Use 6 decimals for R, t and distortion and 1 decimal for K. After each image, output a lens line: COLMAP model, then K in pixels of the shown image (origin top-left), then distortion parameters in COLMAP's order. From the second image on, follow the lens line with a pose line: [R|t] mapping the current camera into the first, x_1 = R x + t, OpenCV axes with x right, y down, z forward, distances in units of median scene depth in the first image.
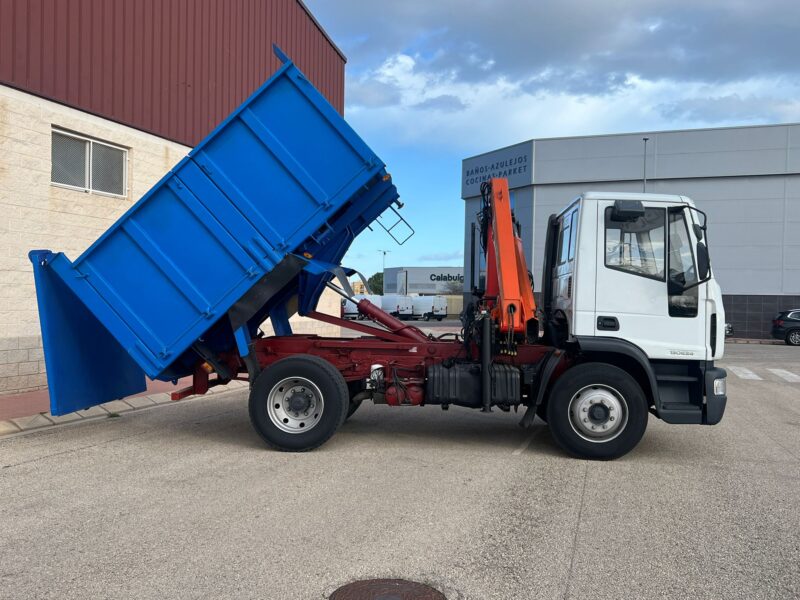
lens RADIAL K [[757.4, 0, 440.5], [0, 757.4, 299.5], [0, 0, 1]] dist [0.049006, 0.000005]
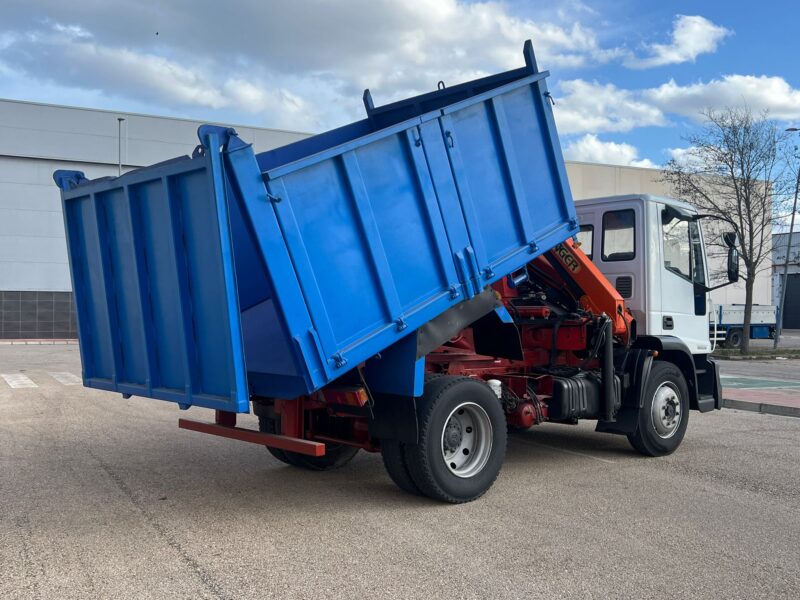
lens RADIAL K [[780.8, 0, 418.3], [0, 780.8, 297.9], [0, 0, 1]] dist [0.052136, -0.025977]
pose [[0.710038, -0.002251, 0.704160, -0.776713], [0.000192, 0.999995, 0.003003, -0.005789], [-0.704163, -0.001997, 0.710035, 0.476315]]
